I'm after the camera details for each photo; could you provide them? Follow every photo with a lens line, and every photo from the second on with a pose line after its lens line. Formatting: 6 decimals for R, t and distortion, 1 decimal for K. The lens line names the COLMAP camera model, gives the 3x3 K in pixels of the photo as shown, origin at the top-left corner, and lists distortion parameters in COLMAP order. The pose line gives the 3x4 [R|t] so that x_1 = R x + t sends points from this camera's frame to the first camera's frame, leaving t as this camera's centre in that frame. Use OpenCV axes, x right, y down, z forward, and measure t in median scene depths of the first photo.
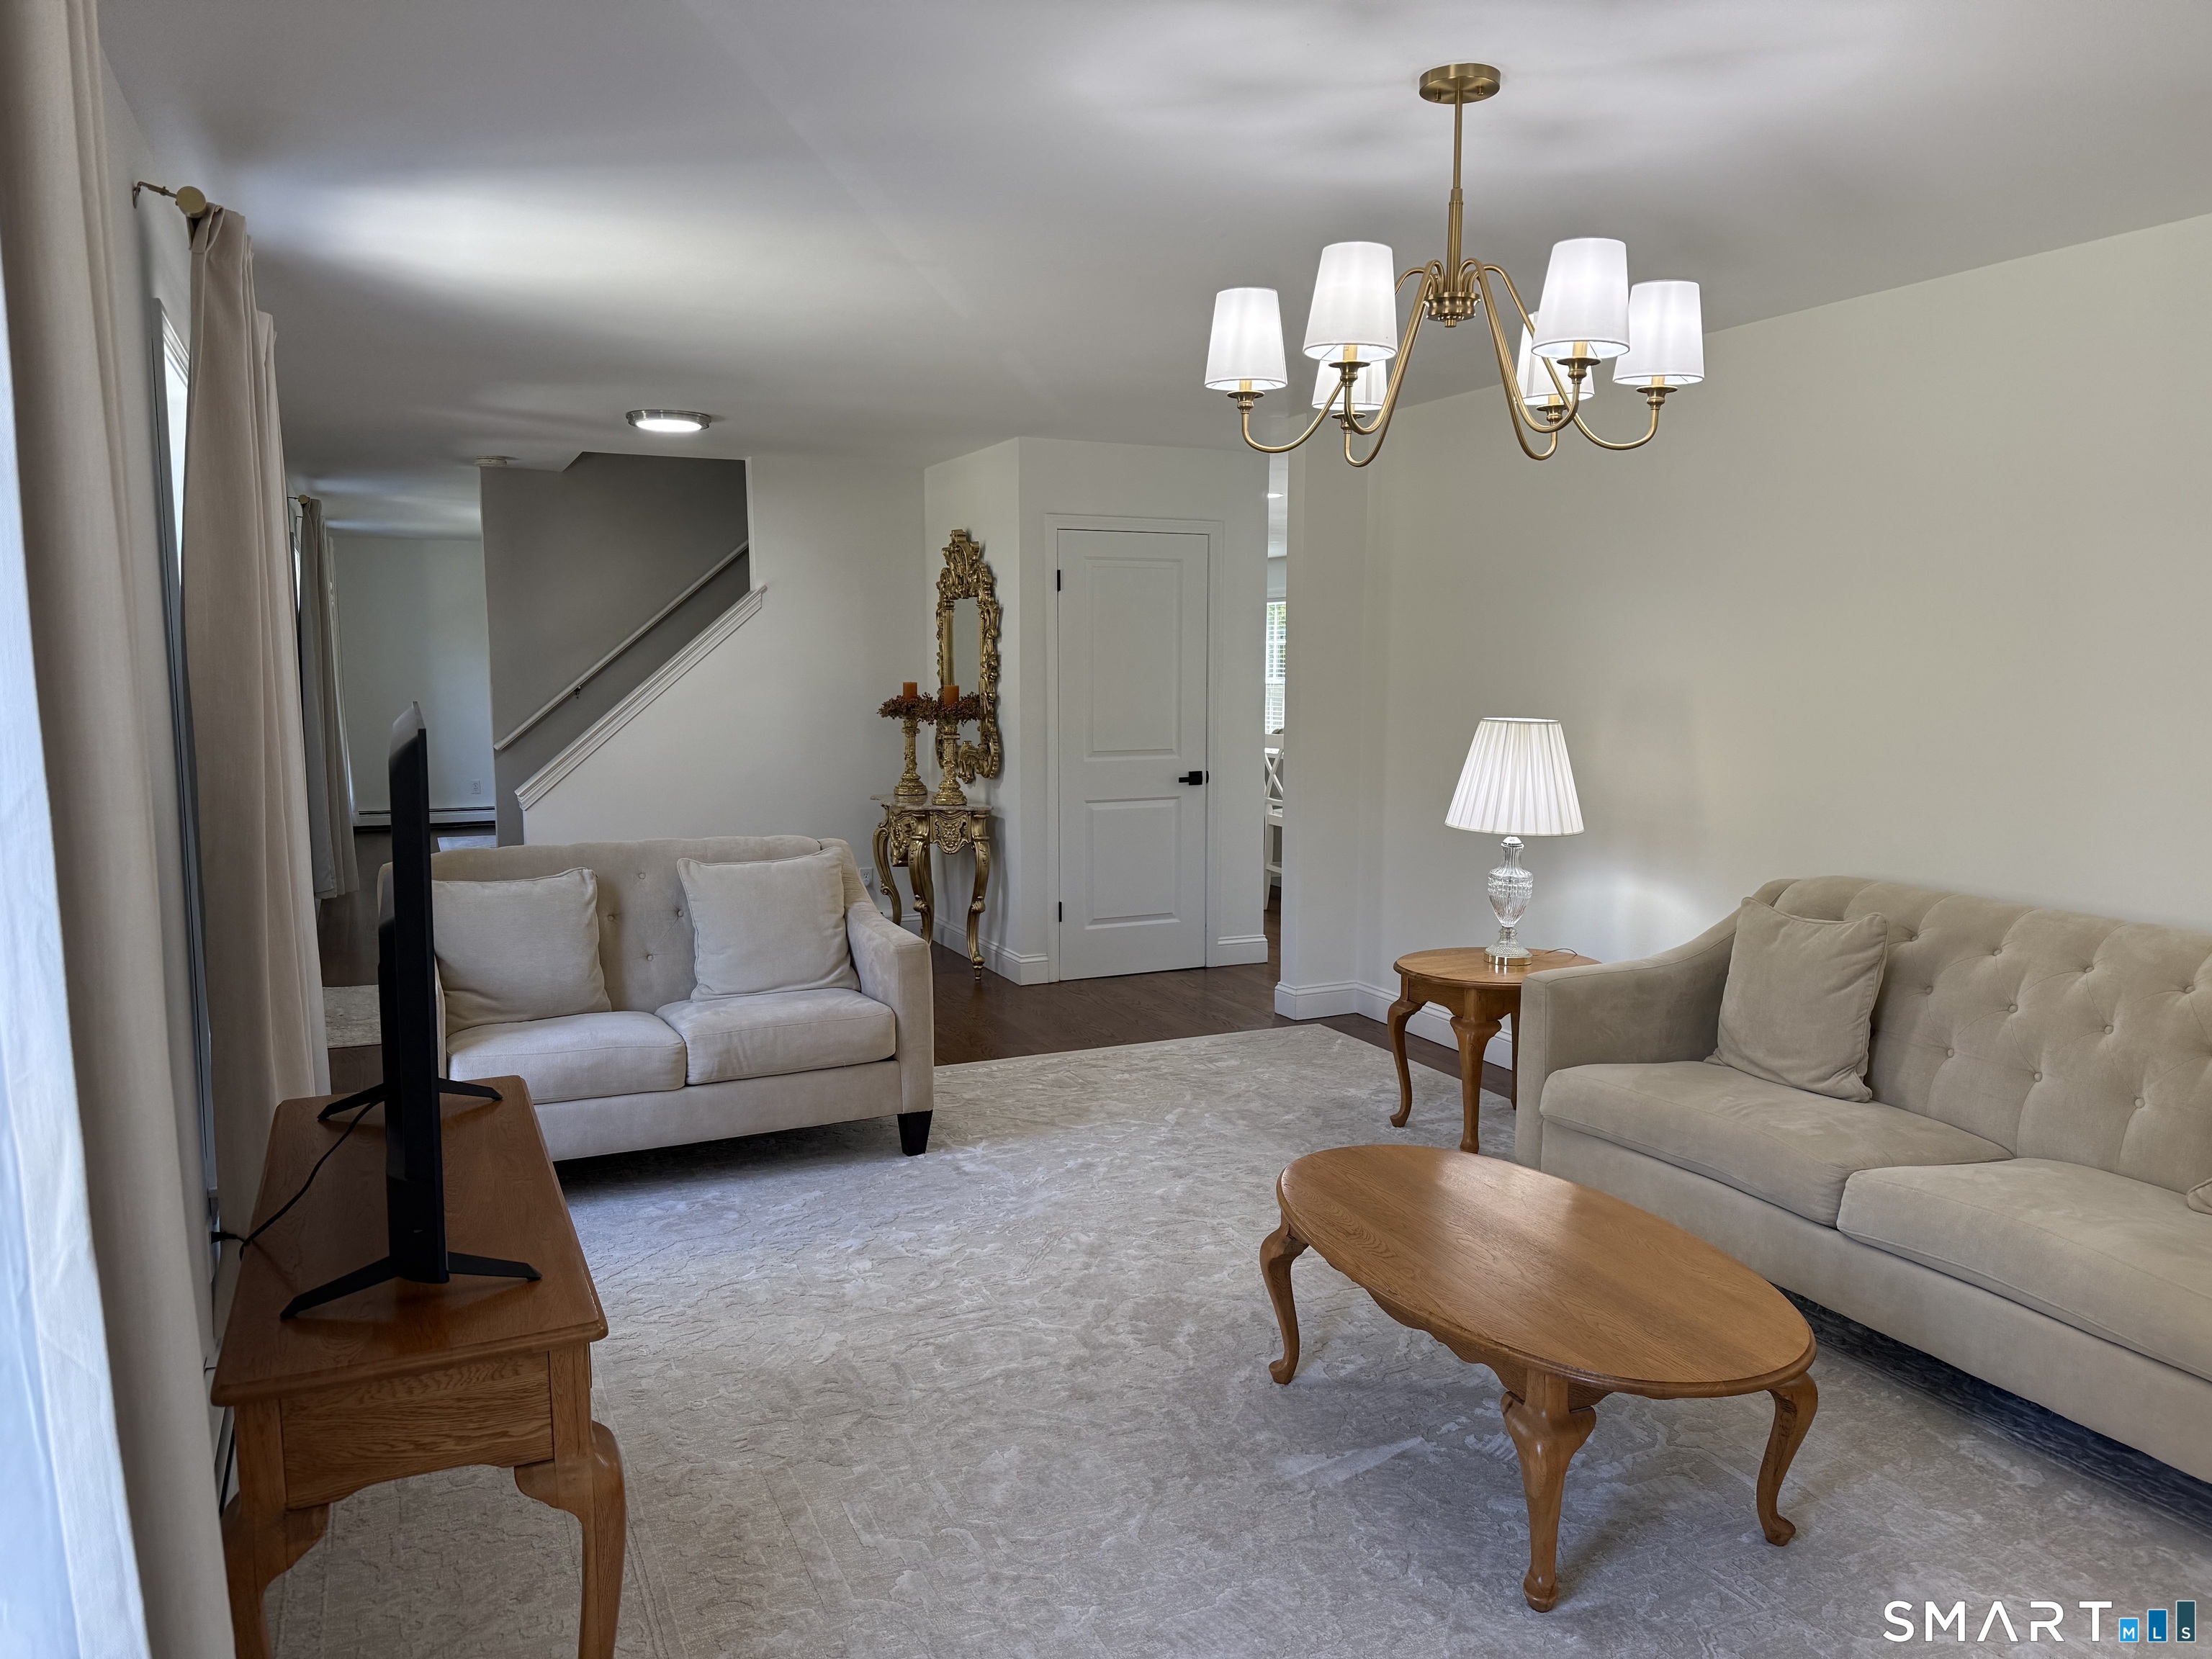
lens RADIAL K [[1541.8, 0, 1107.6], [0, 1541.8, 831.6], [0, 0, 1]] dist [0.054772, -0.008135]
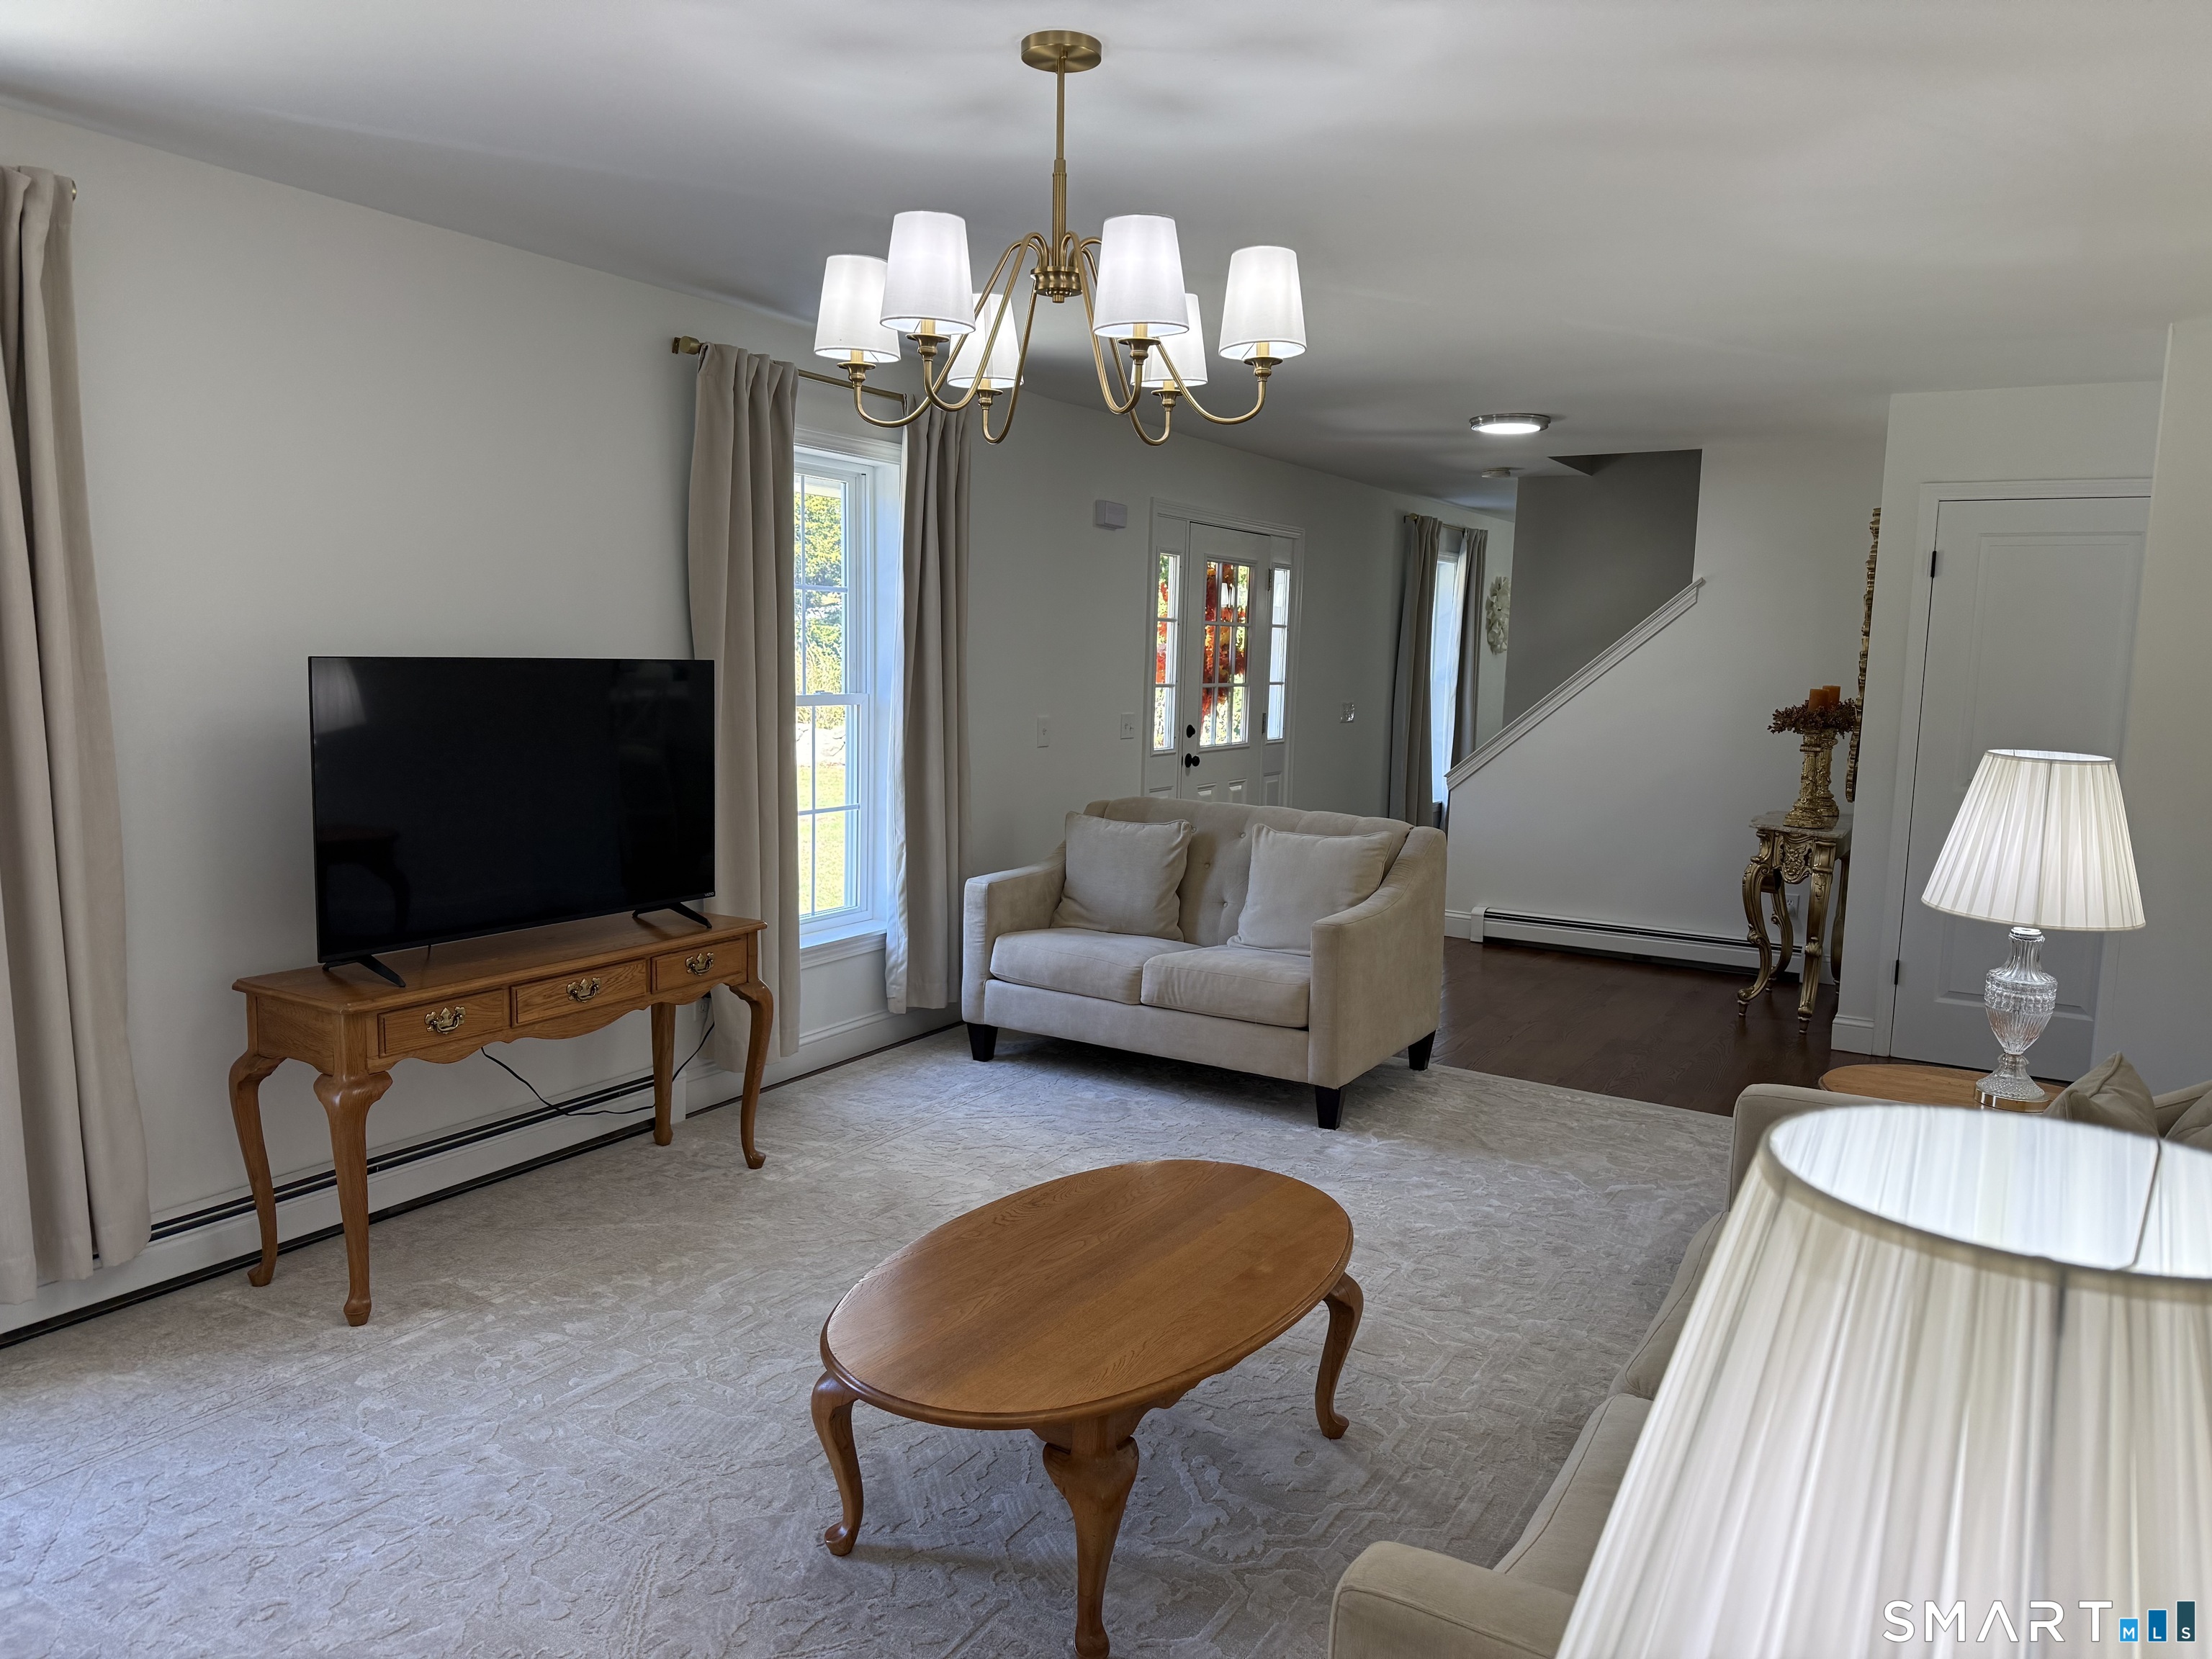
lens RADIAL K [[1541.8, 0, 1101.7], [0, 1541.8, 825.7], [0, 0, 1]] dist [0.054772, -0.008135]
pose [[0.552917, 0.113920, -0.825412, 0.602004], [-0.121030, 0.991084, 0.055712, -0.029636], [0.824399, 0.069096, 0.561775, 0.273437]]
